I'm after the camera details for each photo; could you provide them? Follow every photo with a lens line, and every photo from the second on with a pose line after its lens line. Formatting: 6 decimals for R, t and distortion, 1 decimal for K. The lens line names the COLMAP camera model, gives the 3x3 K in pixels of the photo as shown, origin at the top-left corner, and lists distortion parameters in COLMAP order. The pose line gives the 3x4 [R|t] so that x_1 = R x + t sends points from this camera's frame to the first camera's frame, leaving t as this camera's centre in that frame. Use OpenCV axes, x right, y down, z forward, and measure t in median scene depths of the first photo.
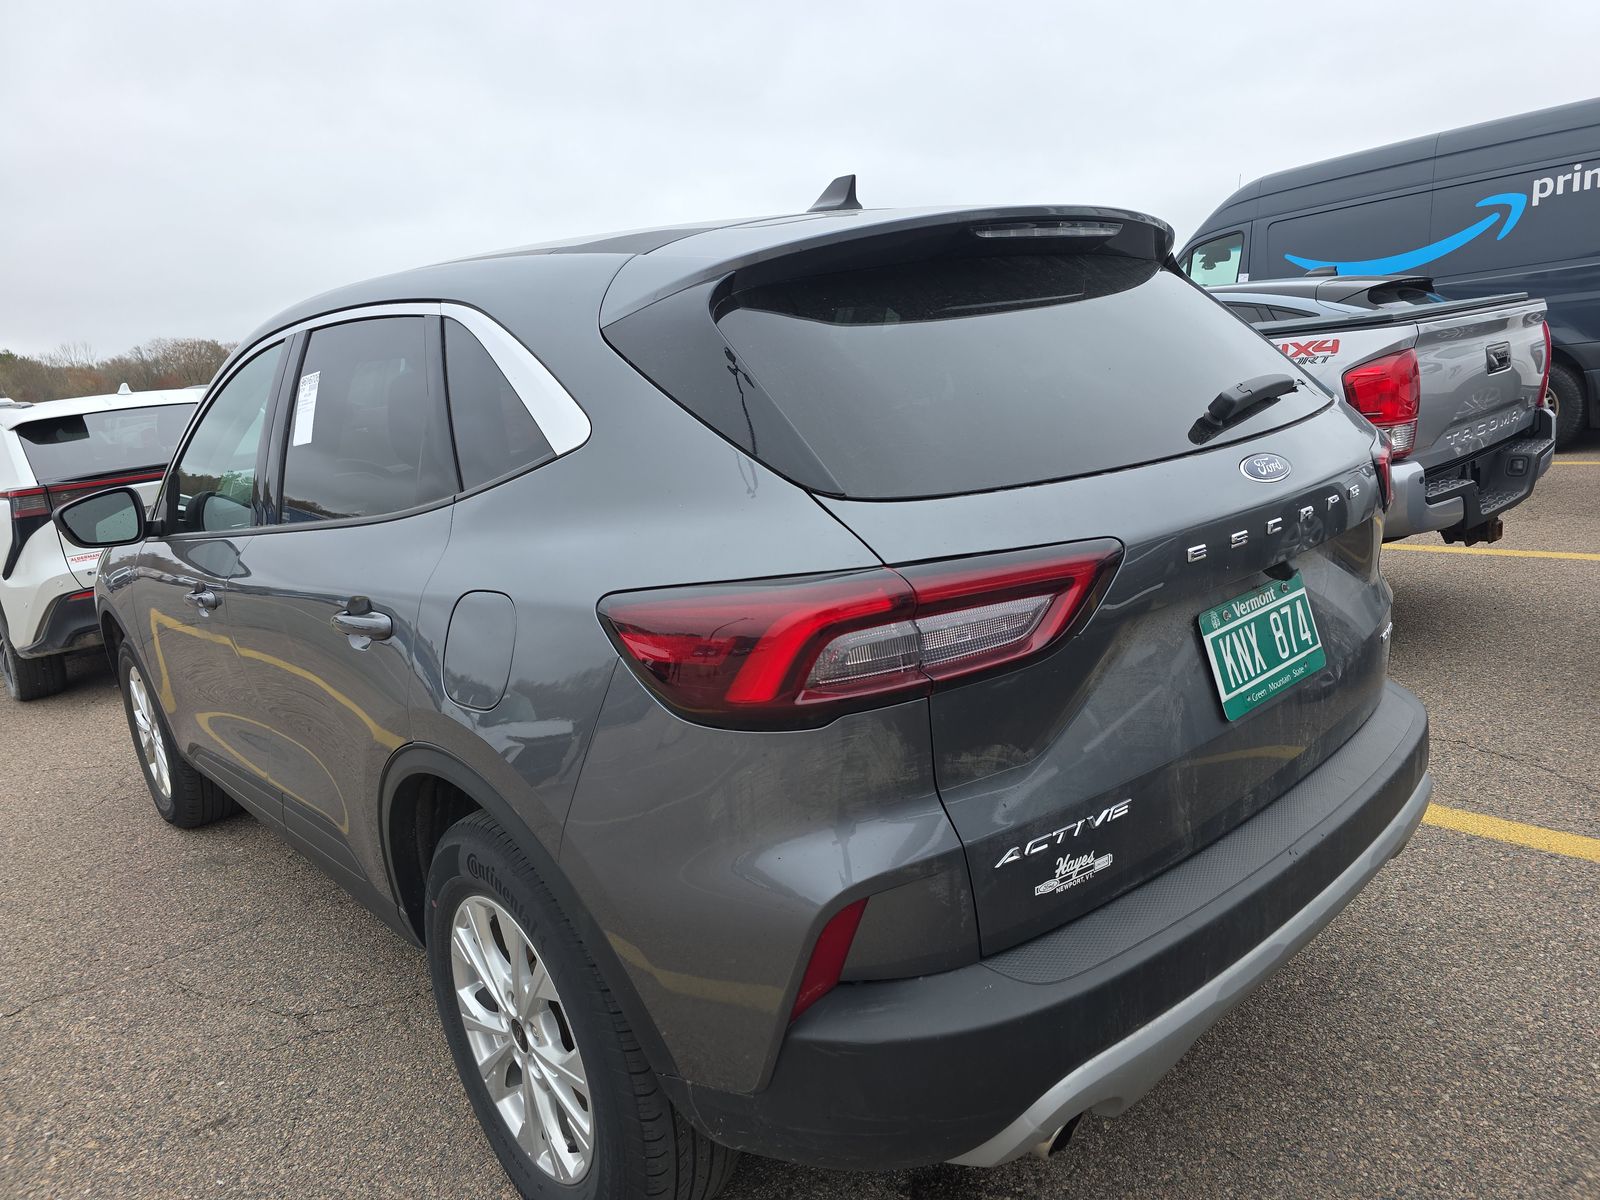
lens RADIAL K [[1076.7, 0, 798.7], [0, 1076.7, 587.5], [0, 0, 1]] dist [0.067248, -0.059490]
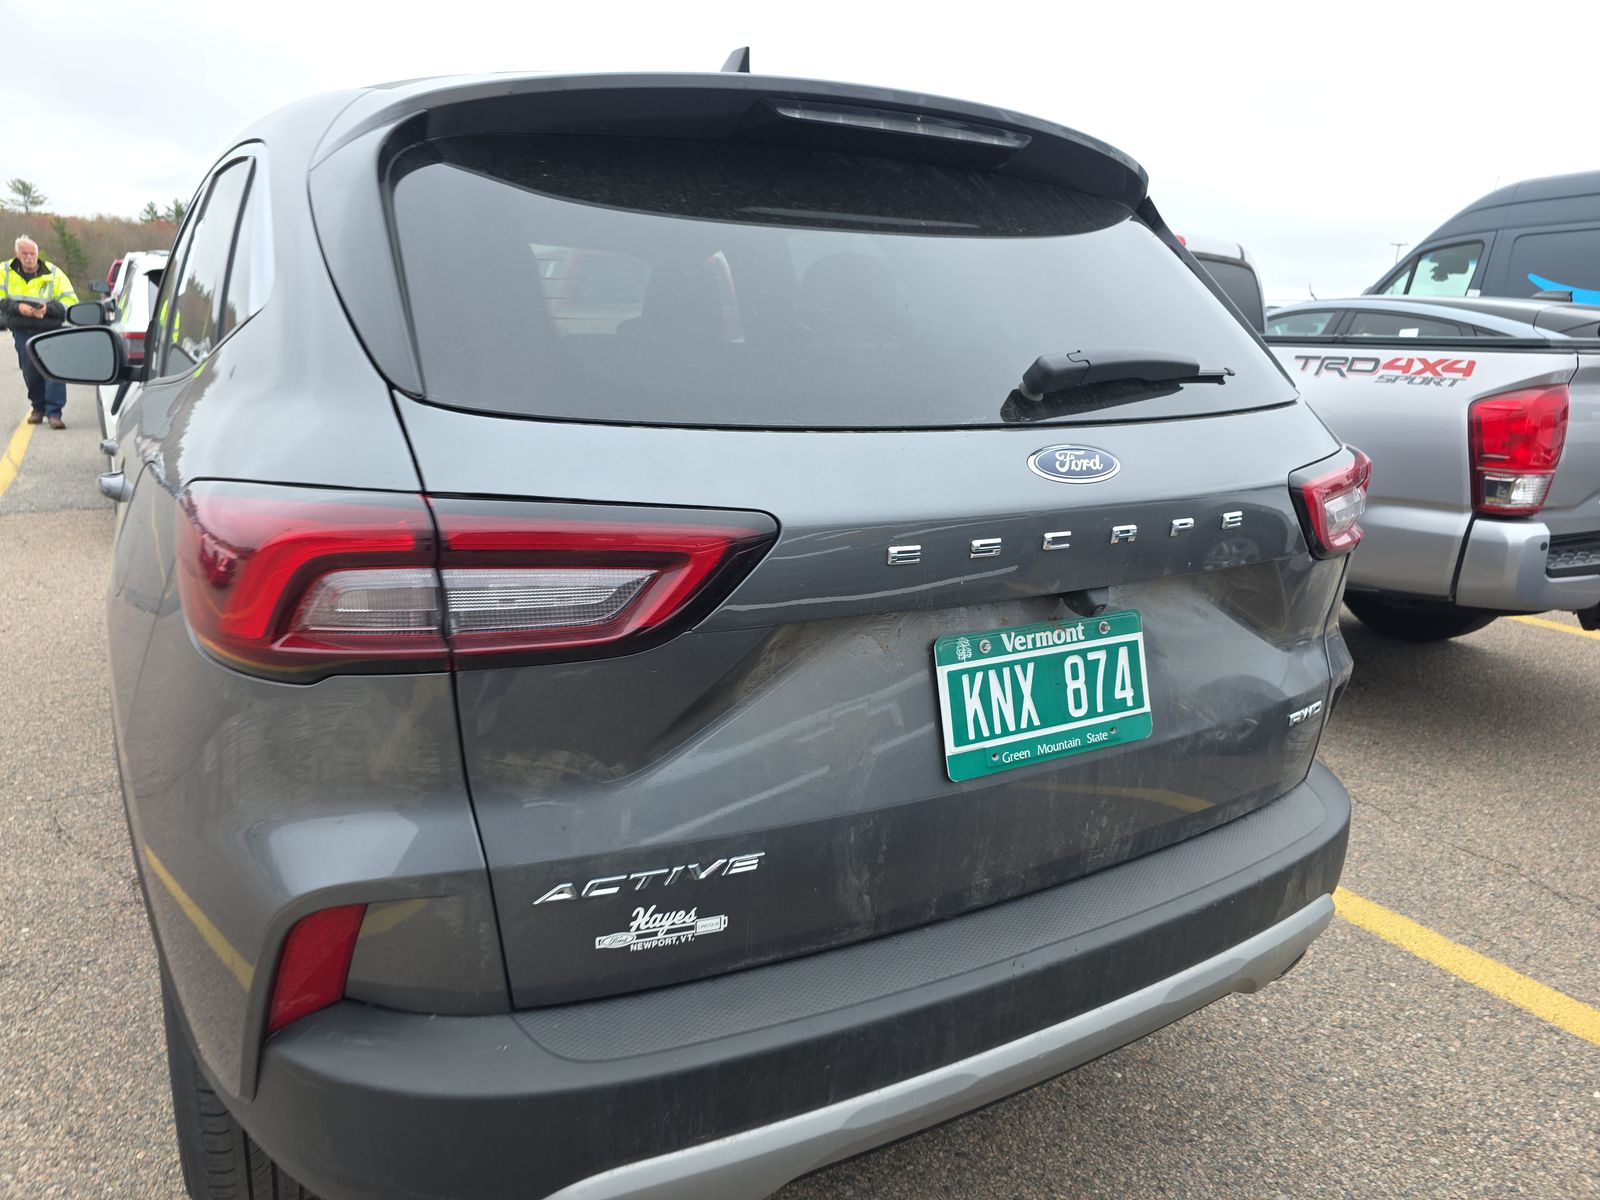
lens RADIAL K [[1083.3, 0, 801.1], [0, 1083.3, 603.3], [0, 0, 1]] dist [0.049305, -0.040842]
pose [[0.971682, 0.178489, -0.154841, 0.381247], [-0.170572, 0.983323, 0.063100, -0.030521], [0.163521, -0.034902, 0.985922, 0.224294]]
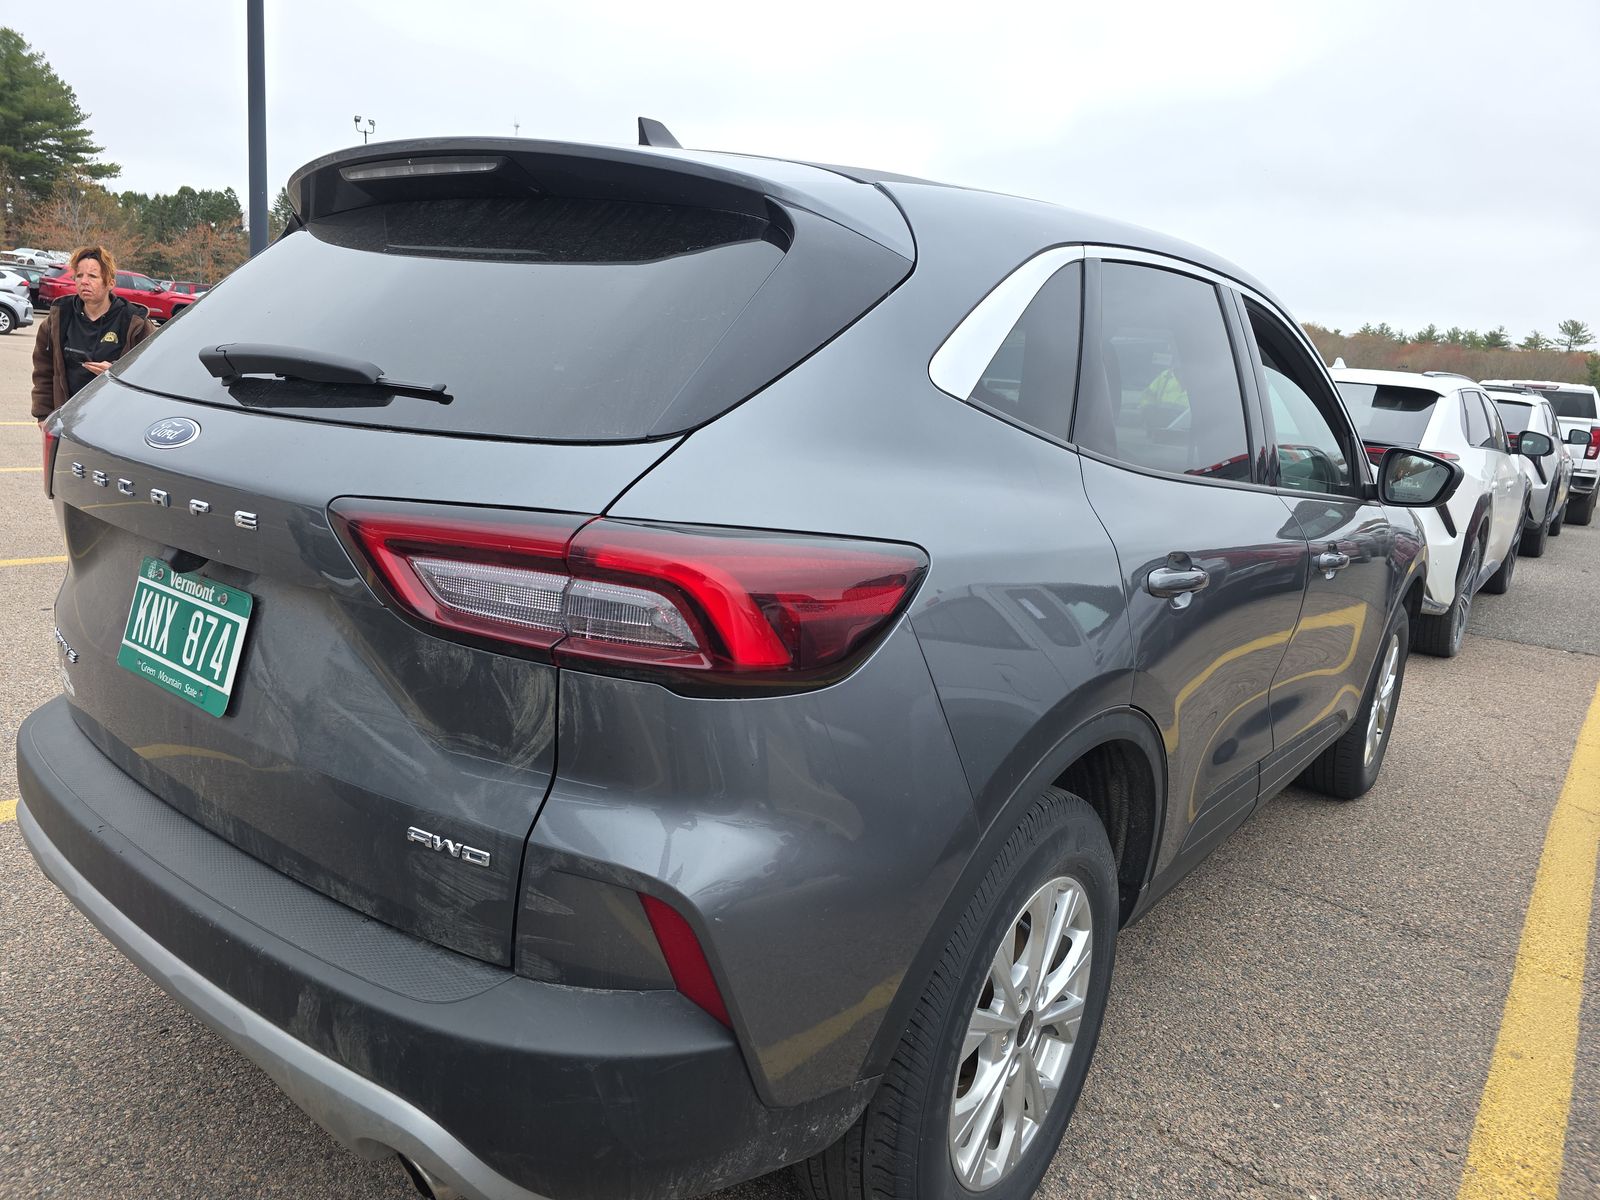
lens RADIAL K [[1084.6, 0, 800.0], [0, 1084.6, 600.0], [0, 0, 1]] dist [0.049030, -0.037204]
pose [[0.160107, 0.318303, -0.934371, 1.385431], [-0.301926, 0.917007, 0.260652, -0.371039], [0.939791, 0.240378, 0.242923, 1.299517]]
